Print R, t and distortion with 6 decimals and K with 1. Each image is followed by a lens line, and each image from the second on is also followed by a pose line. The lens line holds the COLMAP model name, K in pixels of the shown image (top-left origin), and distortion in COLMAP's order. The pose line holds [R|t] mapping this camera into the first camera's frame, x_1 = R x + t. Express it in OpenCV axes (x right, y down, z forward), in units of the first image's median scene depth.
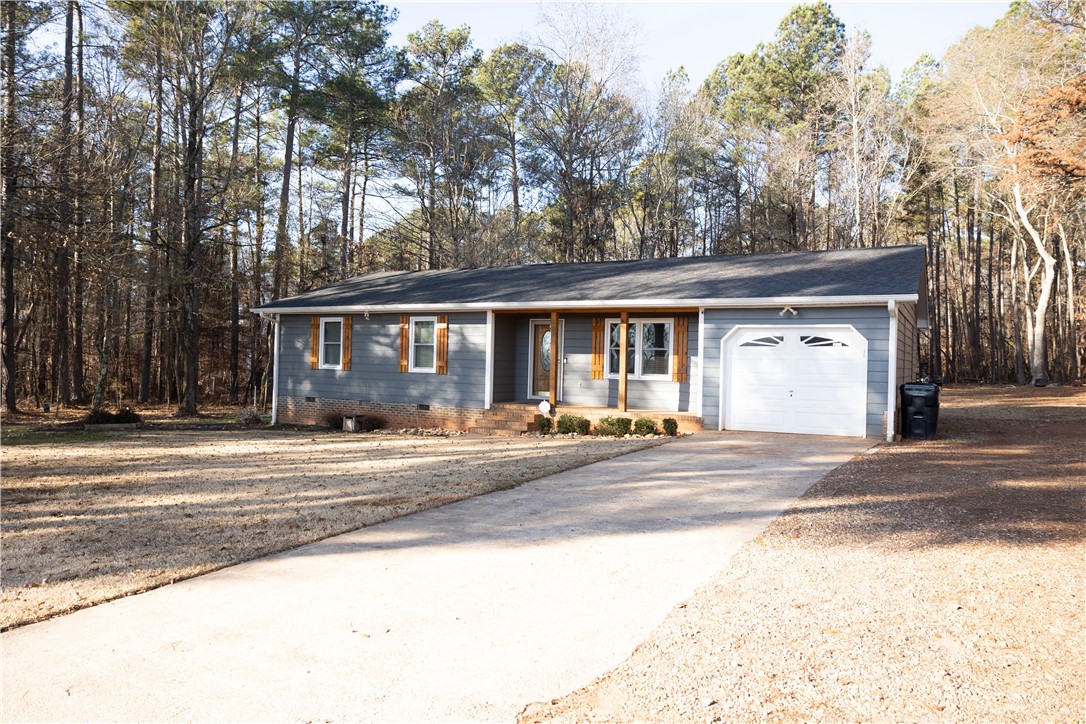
lens RADIAL K [[740.9, 0, 543.0], [0, 740.9, 362.0], [0, 0, 1]] dist [0.005691, -0.000747]
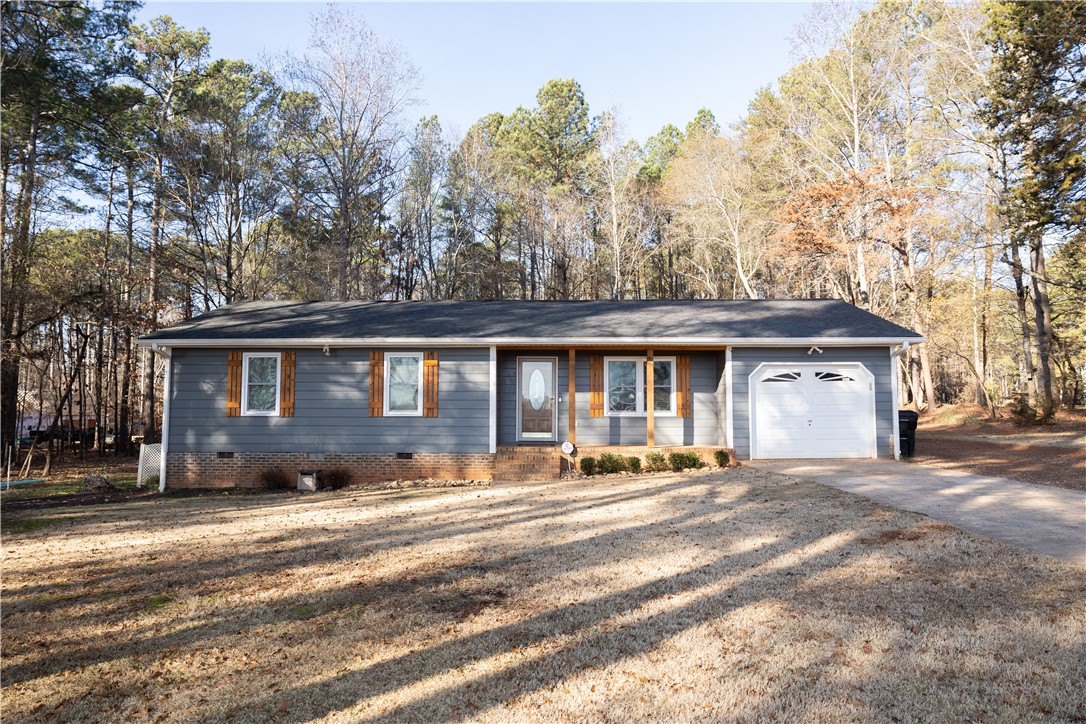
lens RADIAL K [[740.9, 0, 543.0], [0, 740.9, 362.0], [0, 0, 1]] dist [0.005691, -0.000747]
pose [[0.881786, 0.008412, 0.471575, -0.453105], [0.021711, 0.998057, -0.058401, 0.005291], [-0.471150, 0.061736, 0.879890, 0.155727]]
